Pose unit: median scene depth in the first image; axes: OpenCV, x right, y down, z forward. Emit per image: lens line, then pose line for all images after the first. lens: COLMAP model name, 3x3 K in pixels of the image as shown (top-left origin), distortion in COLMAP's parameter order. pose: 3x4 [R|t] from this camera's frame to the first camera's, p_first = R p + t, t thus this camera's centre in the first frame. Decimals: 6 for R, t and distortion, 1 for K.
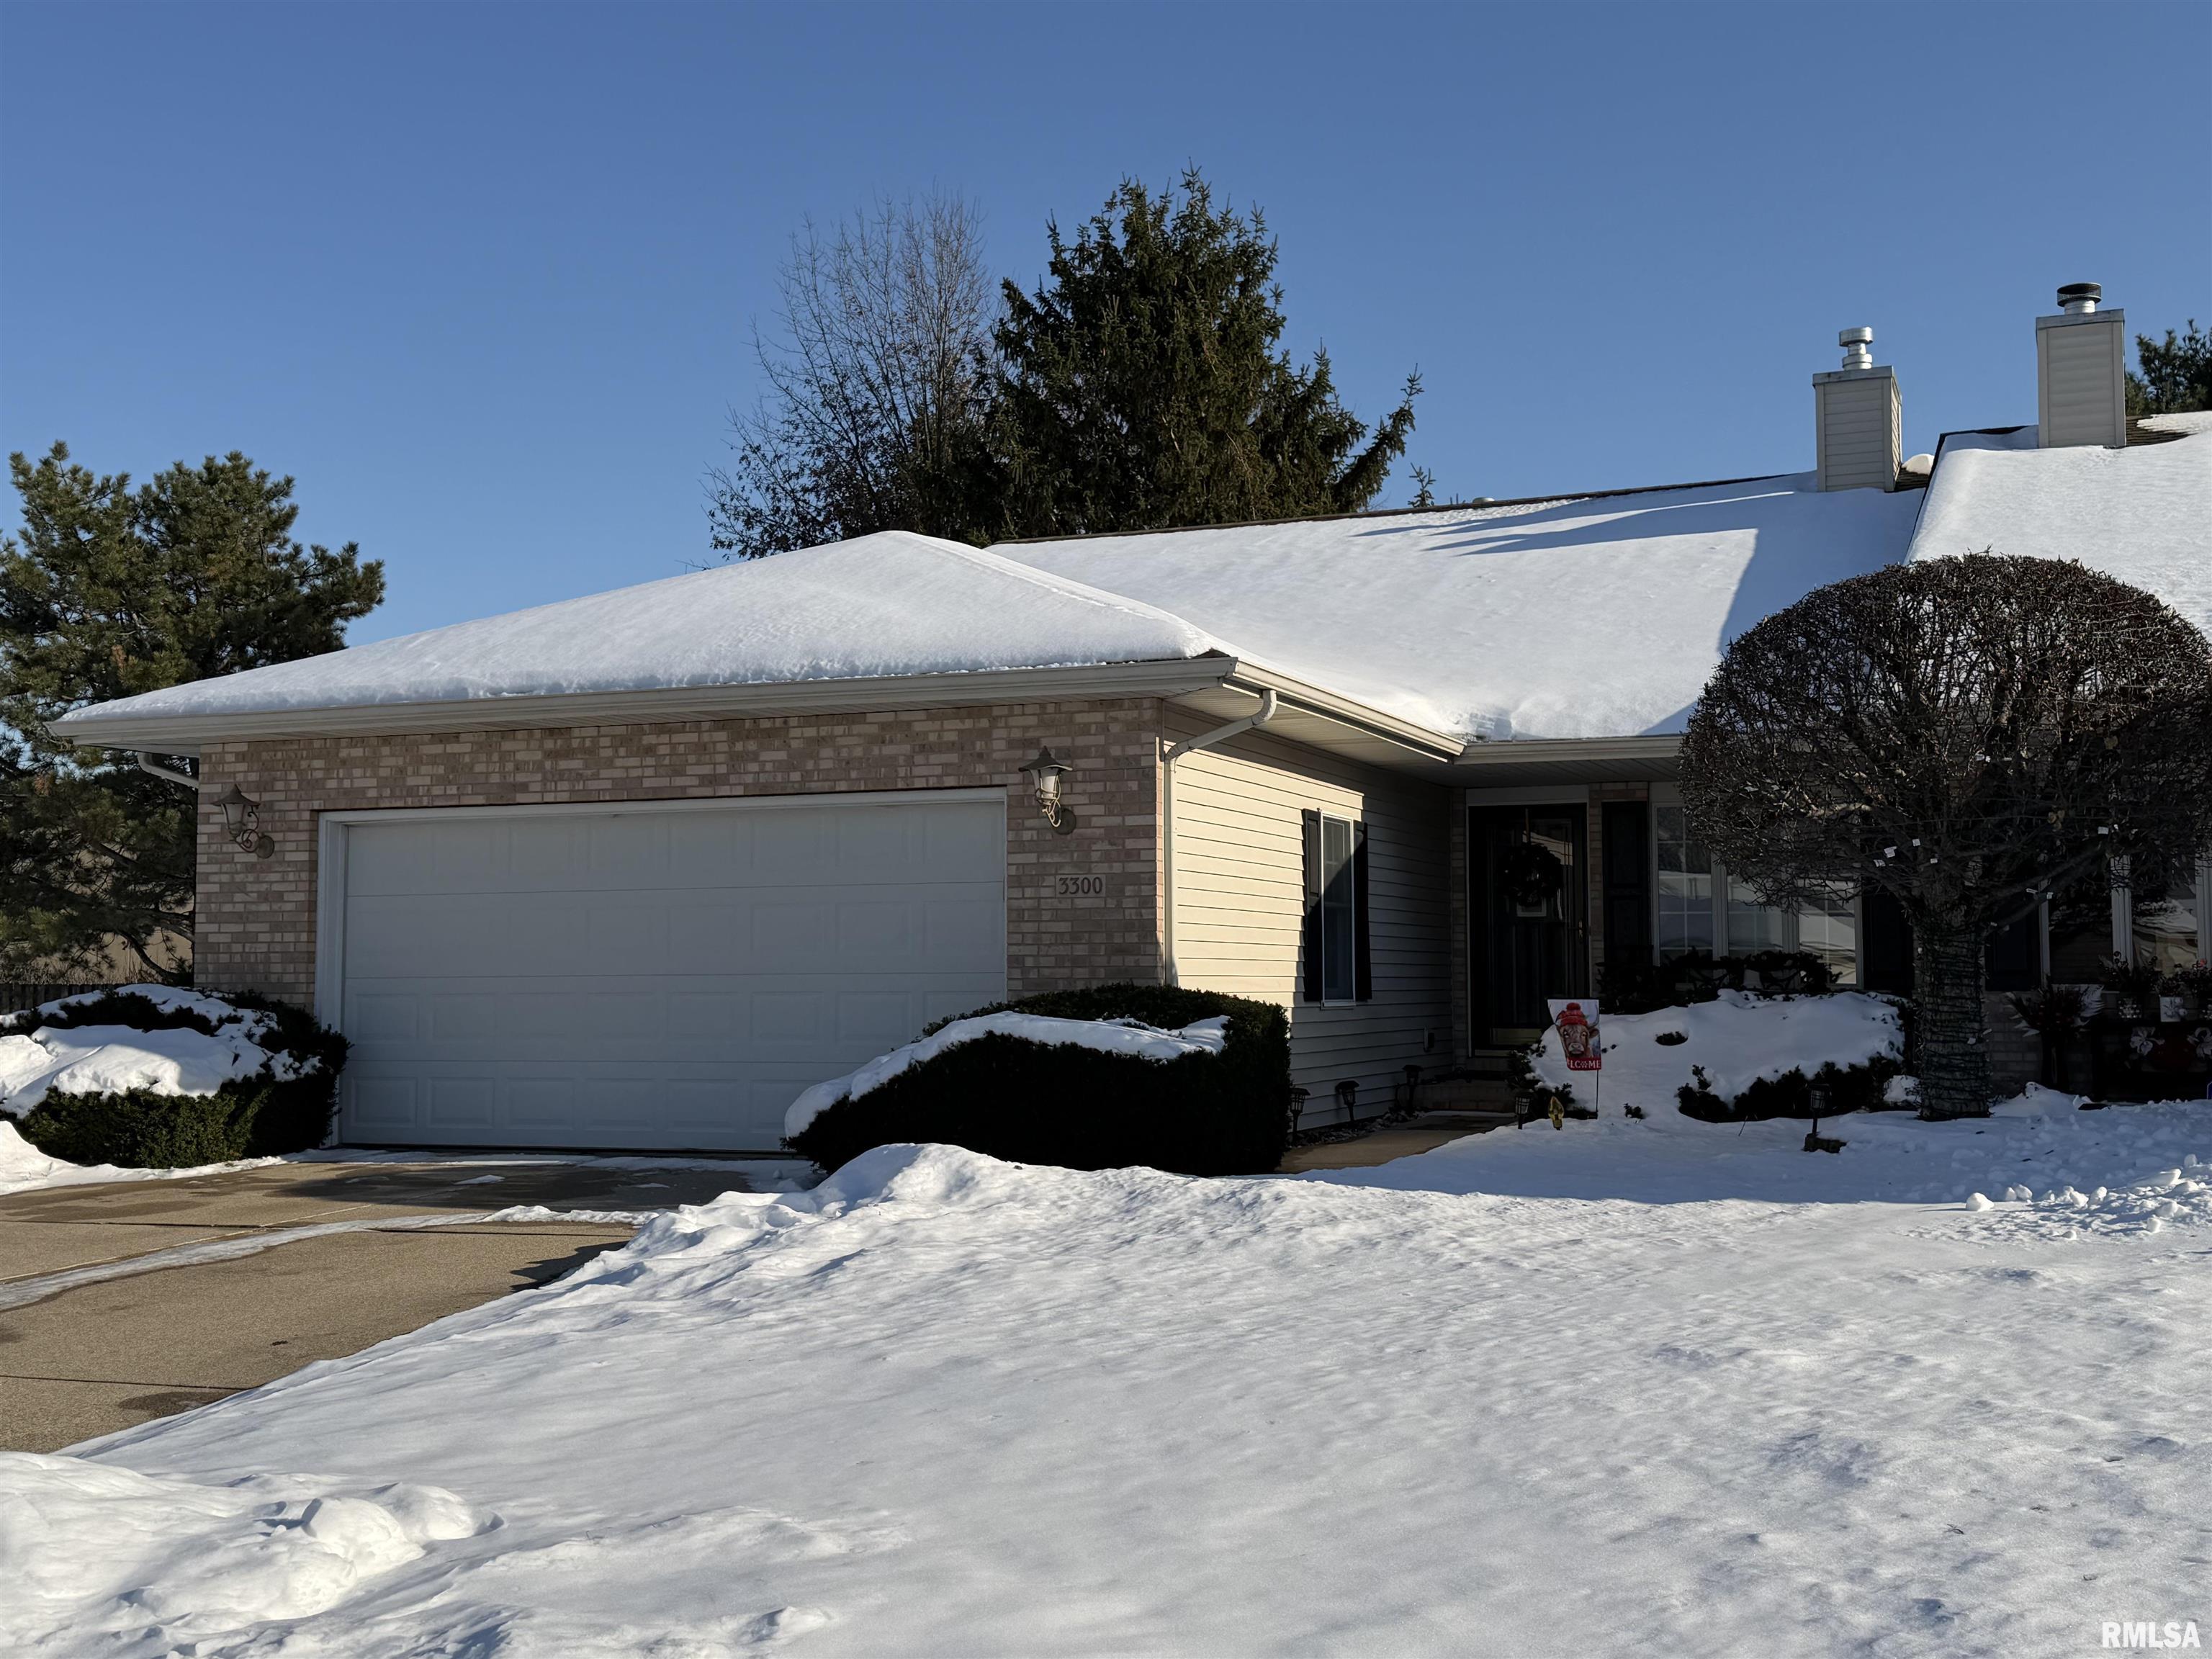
lens RADIAL K [[2332.5, 0, 1106.0], [0, 2332.5, 829.5], [0, 0, 1]] dist [0.184885, -0.350374]
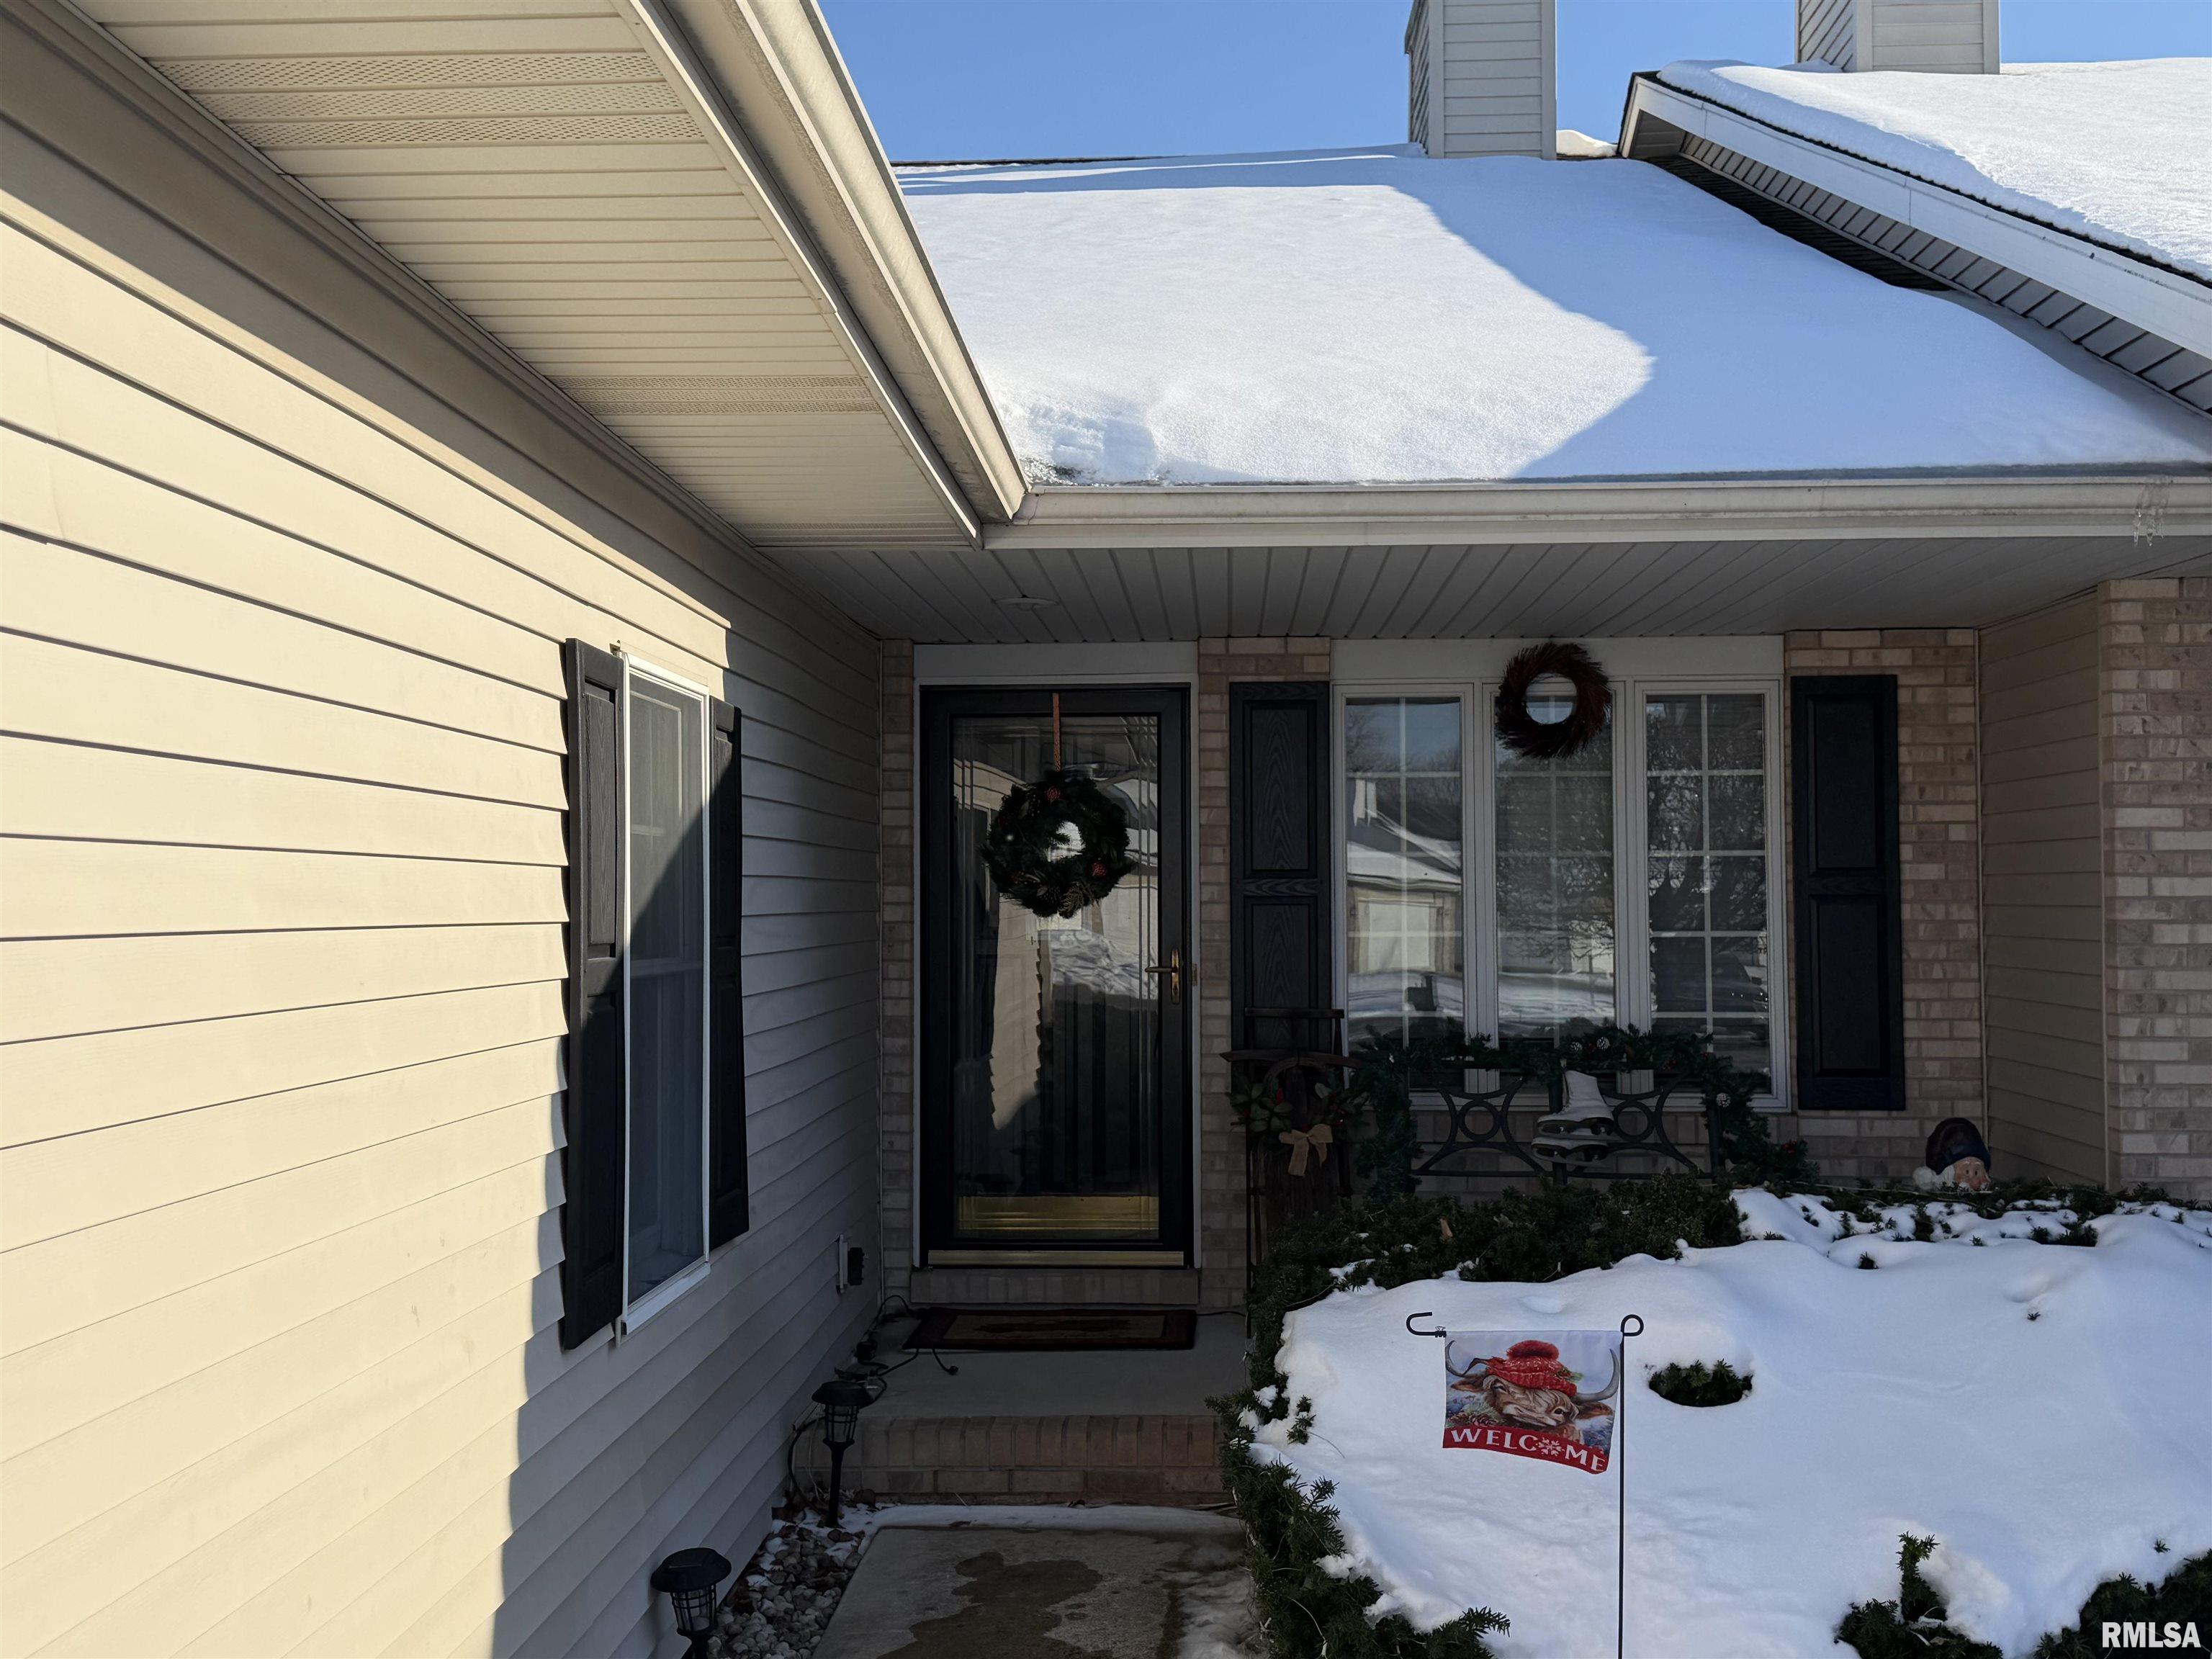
lens RADIAL K [[2332.5, 0, 1106.0], [0, 2332.5, 829.5], [0, 0, 1]] dist [0.184885, -0.350374]
pose [[0.940450, 0.006973, 0.339860, 0.052433], [-0.018304, 0.999378, 0.030144, 0.003965], [-0.339438, -0.034570, 0.939993, 0.751001]]
